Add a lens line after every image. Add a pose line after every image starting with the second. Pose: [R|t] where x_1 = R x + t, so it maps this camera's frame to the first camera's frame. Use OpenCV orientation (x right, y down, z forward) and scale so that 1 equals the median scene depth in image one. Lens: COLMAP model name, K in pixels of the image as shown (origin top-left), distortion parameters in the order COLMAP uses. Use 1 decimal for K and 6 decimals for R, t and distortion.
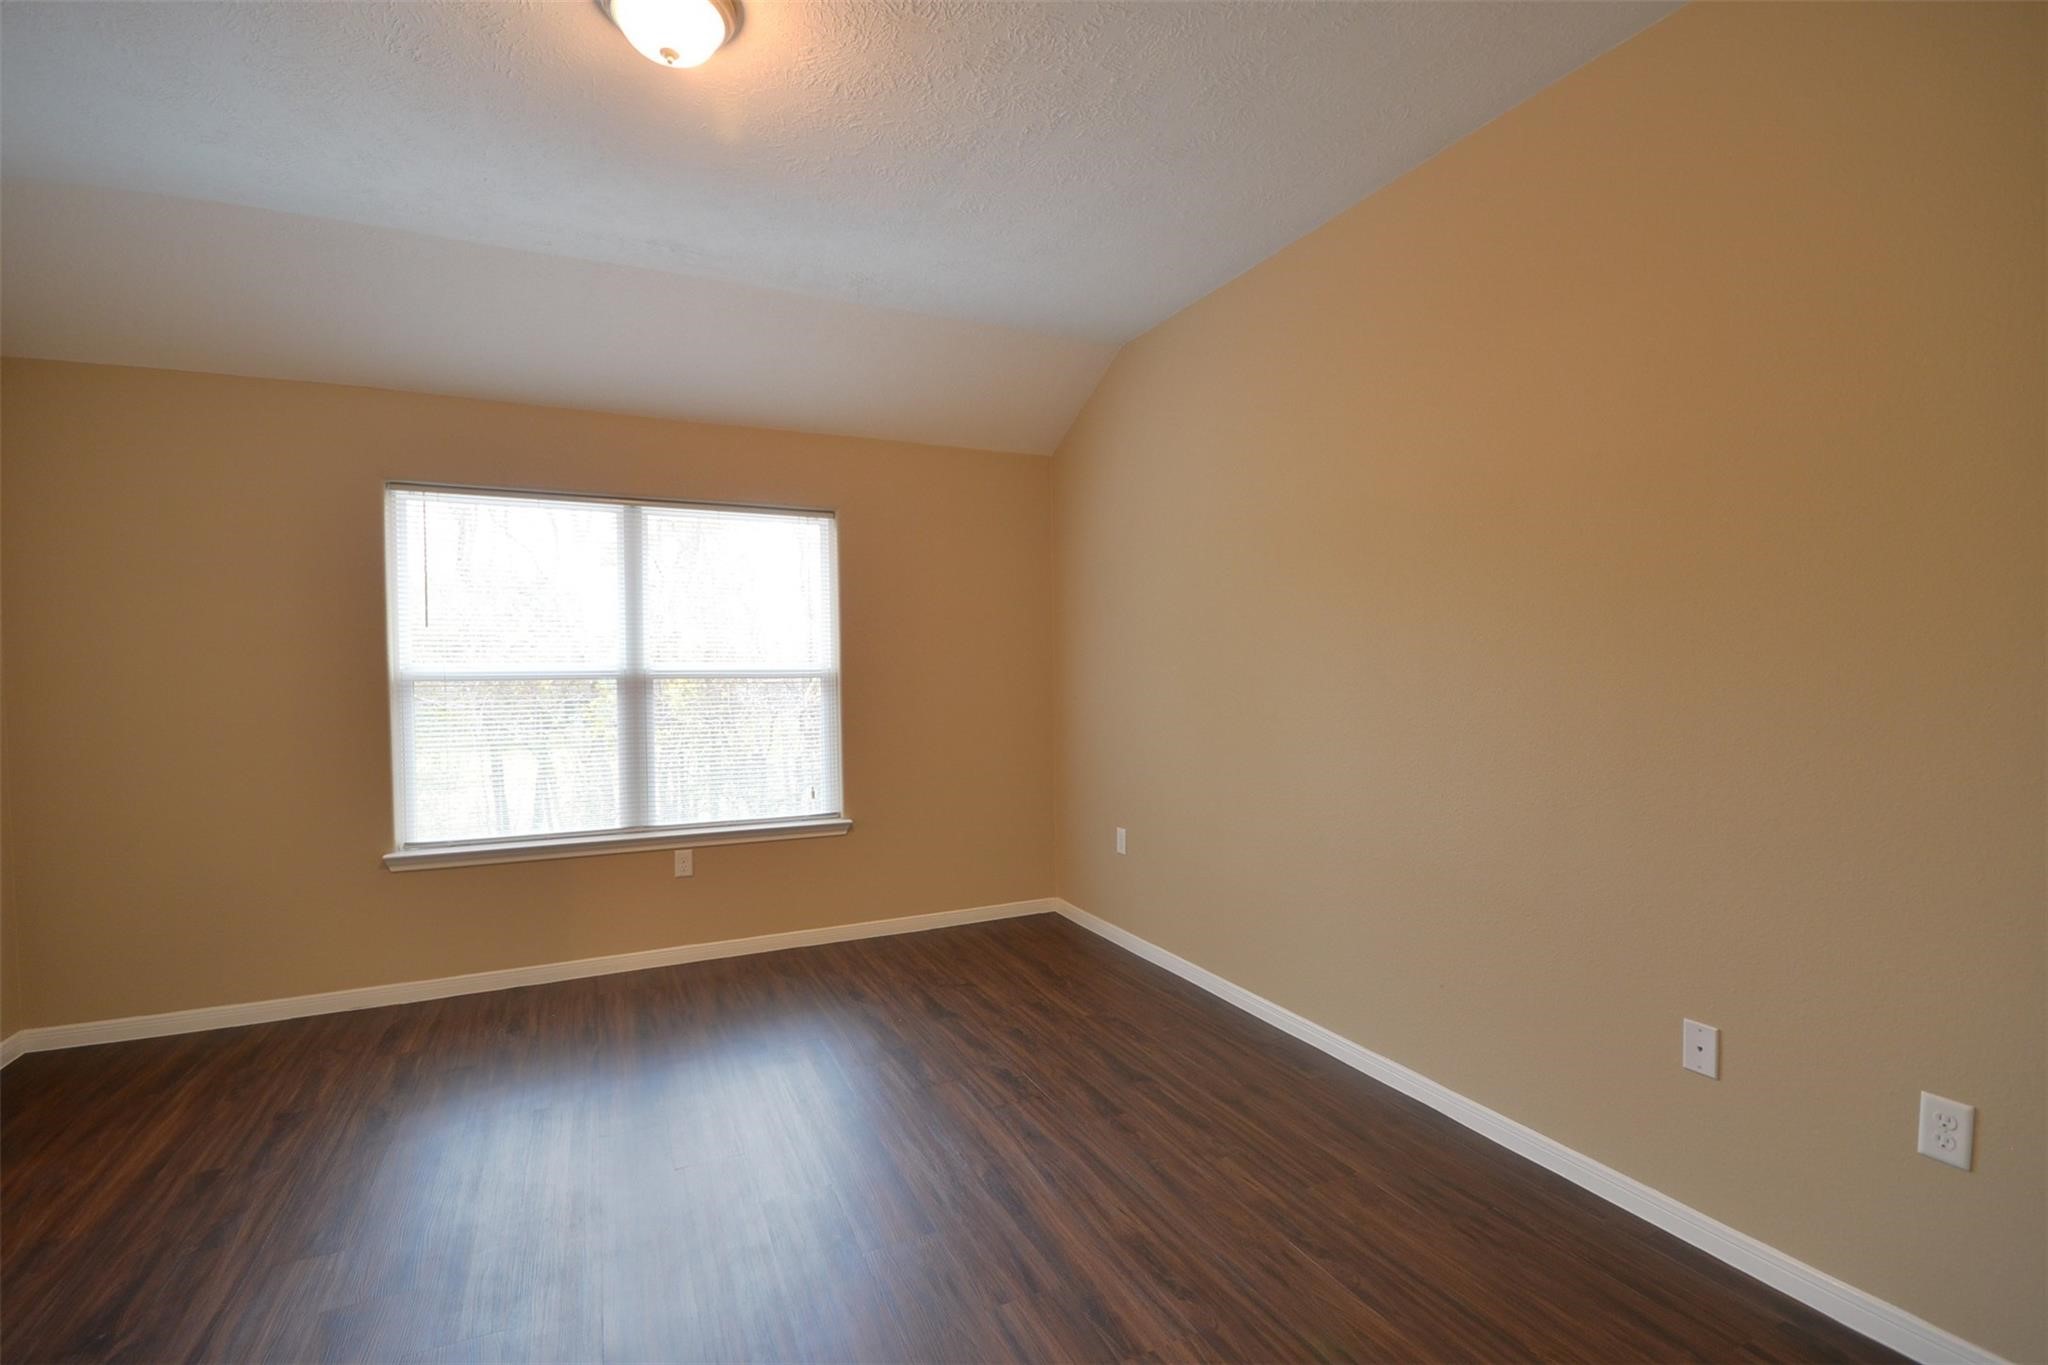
lens RADIAL K [[915.8, 0, 1005.9], [0, 915.8, 694.2], [0, 0, 1]] dist [-0.002299, -0.000103]
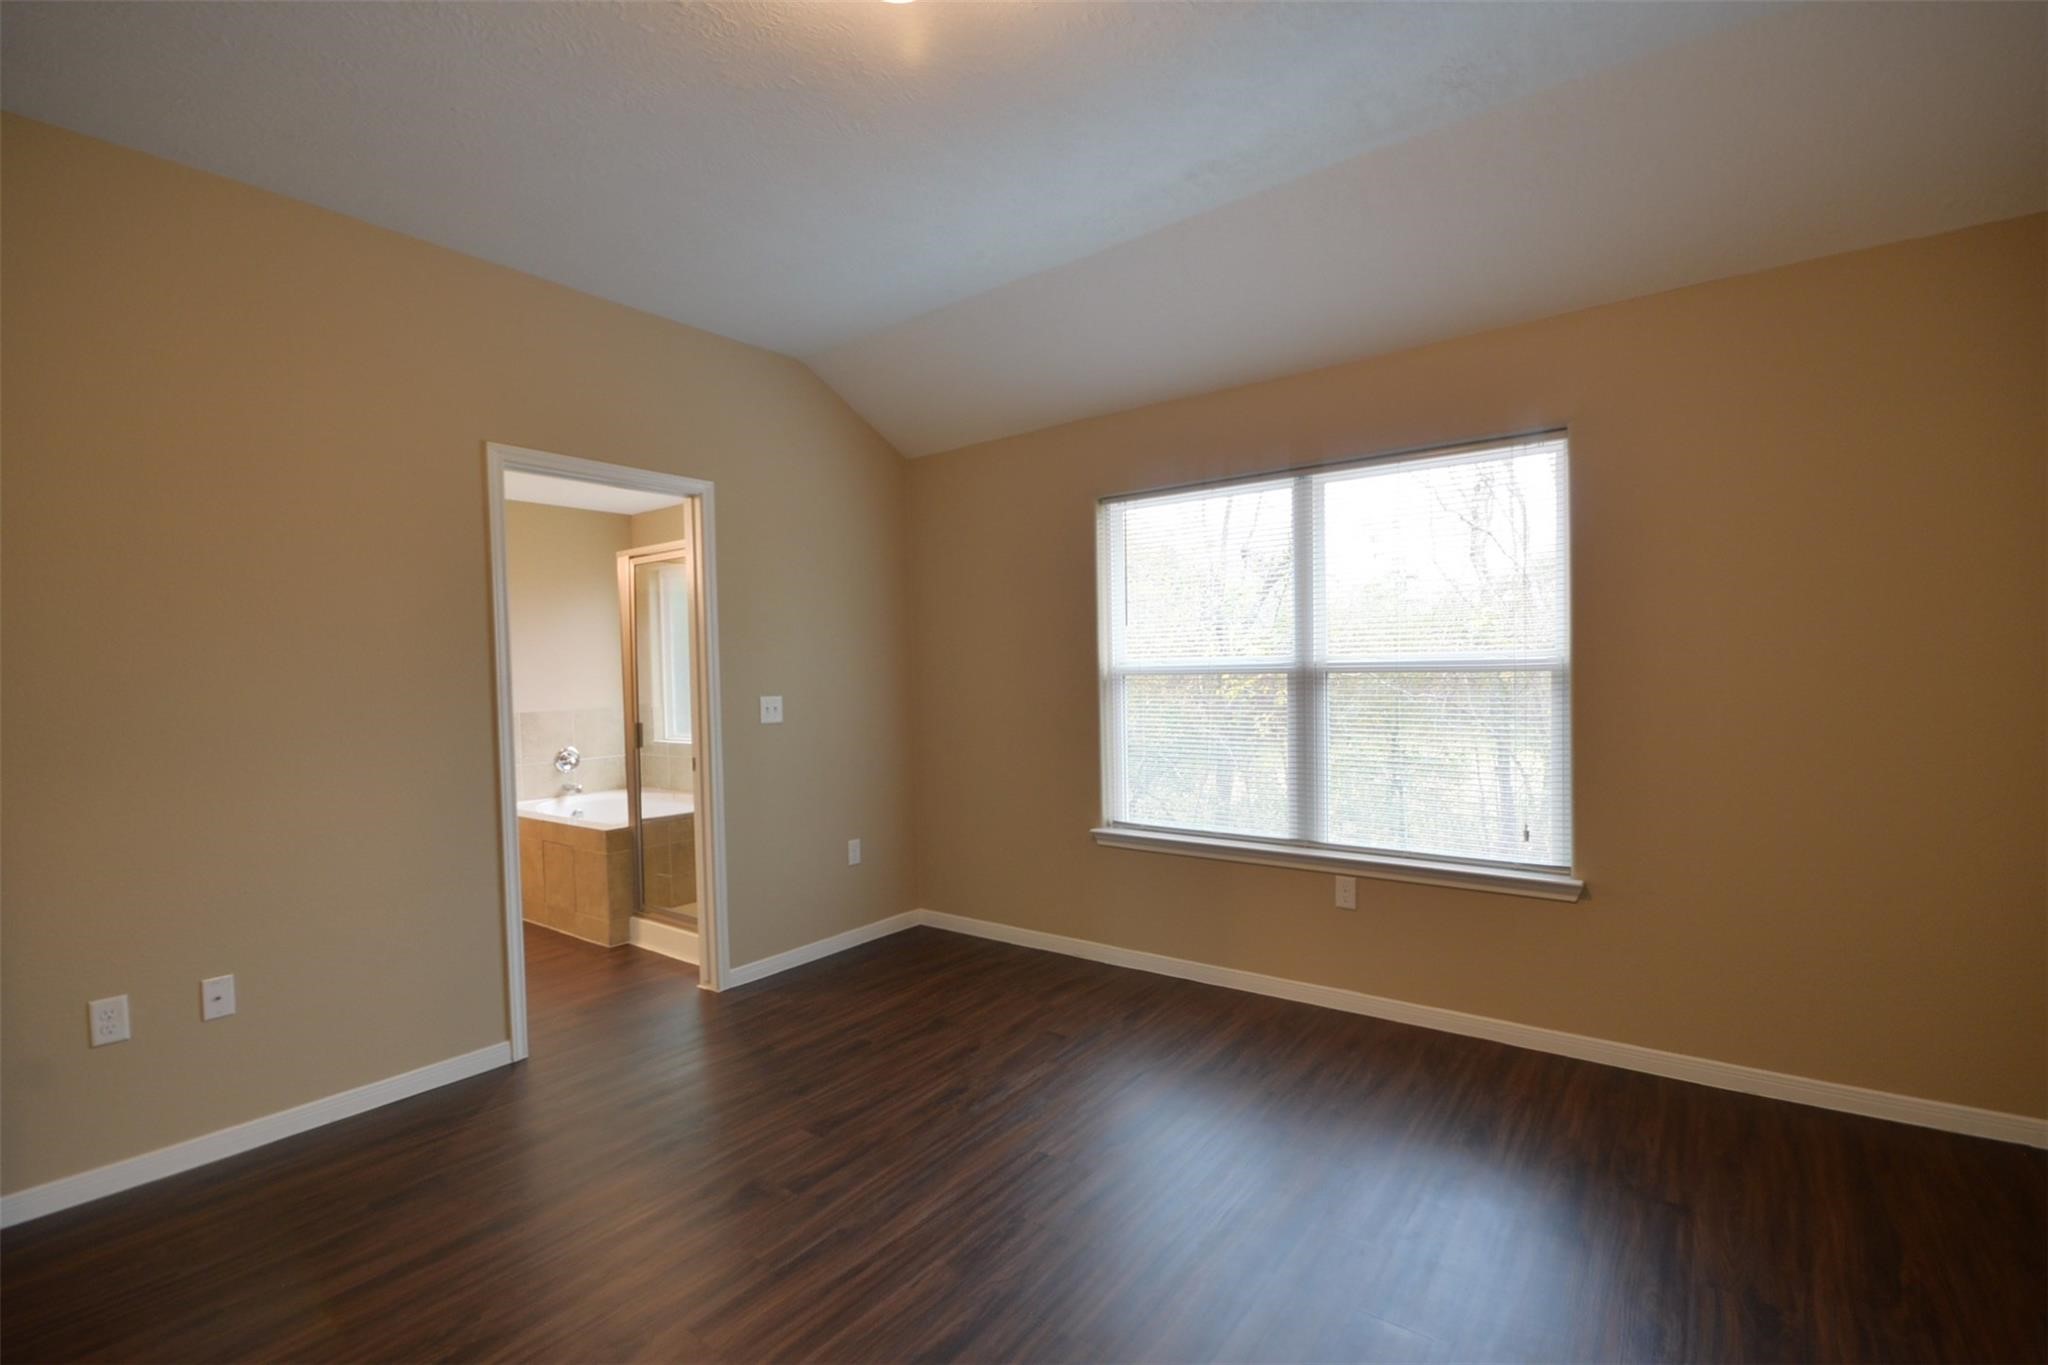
lens RADIAL K [[915.8, 0, 1005.9], [0, 915.8, 694.2], [0, 0, 1]] dist [-0.002299, -0.000103]
pose [[0.456622, 0.021397, -0.889404, 0.250995], [-0.006933, 0.999766, 0.020492, -0.012543], [0.889634, -0.003191, 0.456663, 0.341687]]
